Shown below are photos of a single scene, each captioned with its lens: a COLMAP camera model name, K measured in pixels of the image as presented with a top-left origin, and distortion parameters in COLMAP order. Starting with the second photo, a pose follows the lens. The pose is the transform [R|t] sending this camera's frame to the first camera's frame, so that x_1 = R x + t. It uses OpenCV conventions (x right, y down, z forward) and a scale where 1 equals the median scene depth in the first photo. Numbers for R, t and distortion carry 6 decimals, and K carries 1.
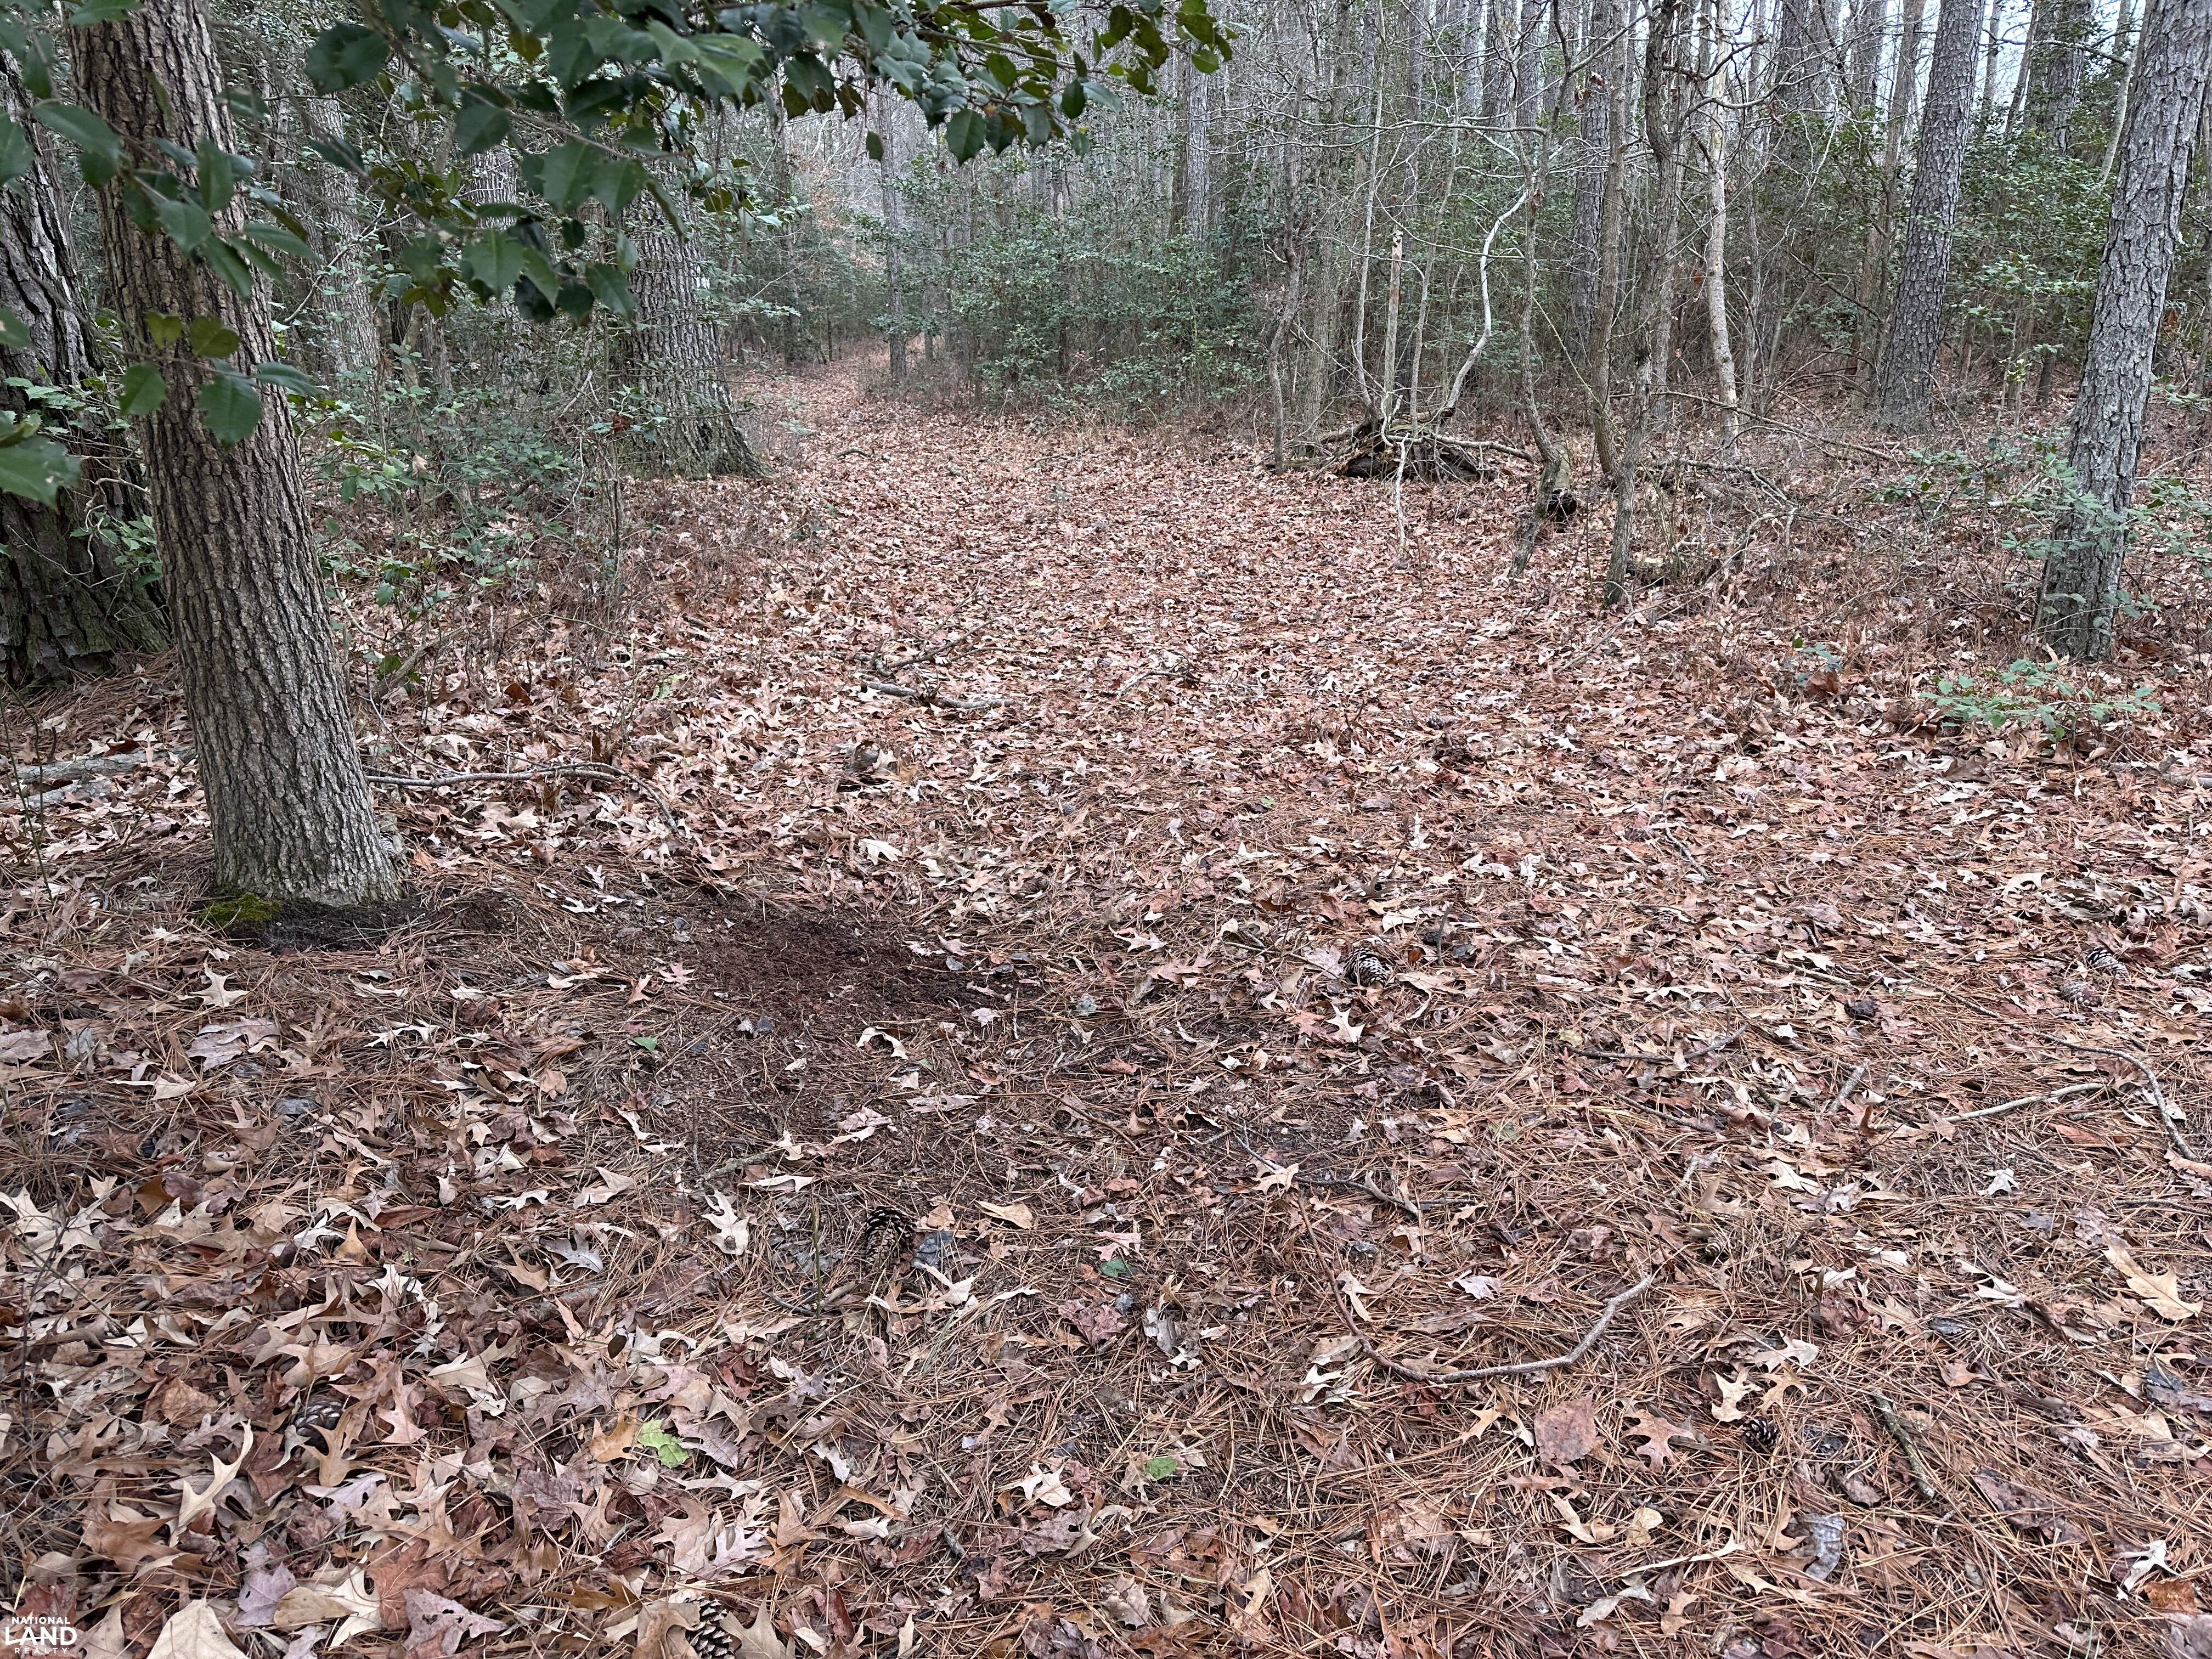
lens RADIAL K [[1539.0, 0, 1102.8], [0, 1539.0, 827.2], [0, 0, 1]] dist [0.006731, 0.000840]
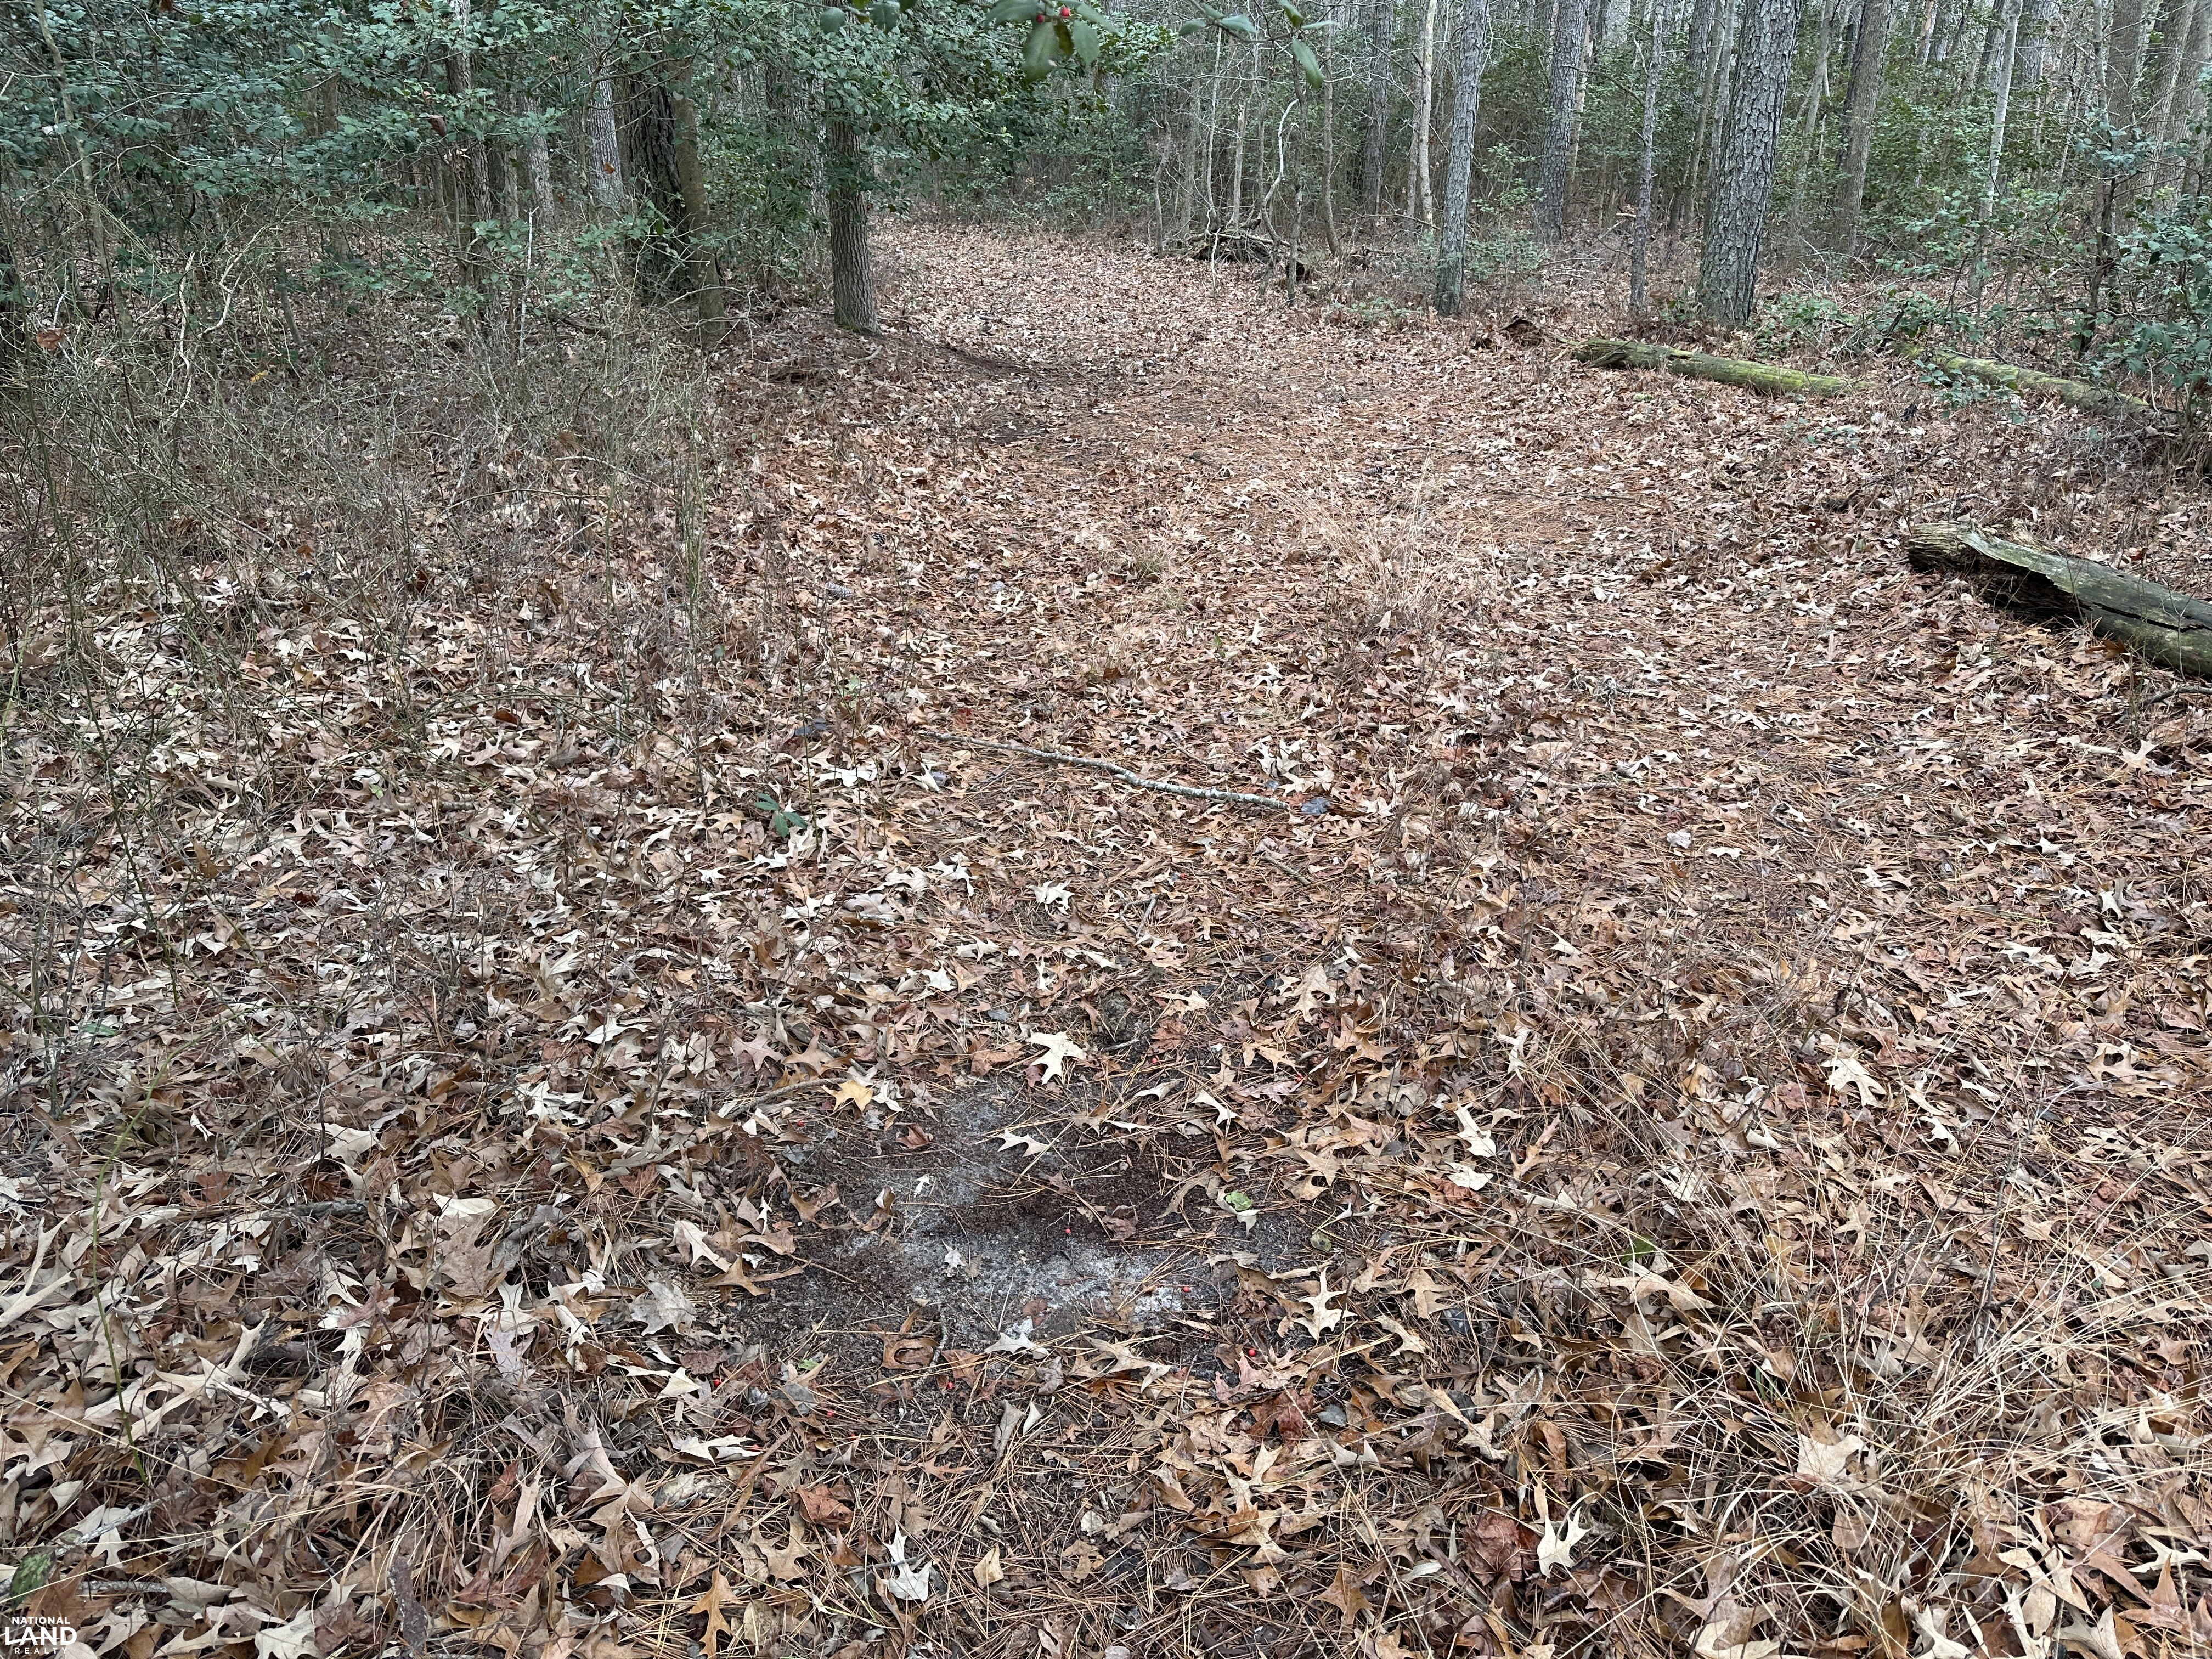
lens RADIAL K [[1539.0, 0, 1109.6], [0, 1539.0, 833.7], [0, 0, 1]] dist [0.006731, 0.000840]
pose [[0.998380, 0.001692, 0.056869, -0.032036], [-0.007530, 0.994694, 0.102601, 0.213222], [-0.056394, -0.102863, 0.993096, -0.695321]]
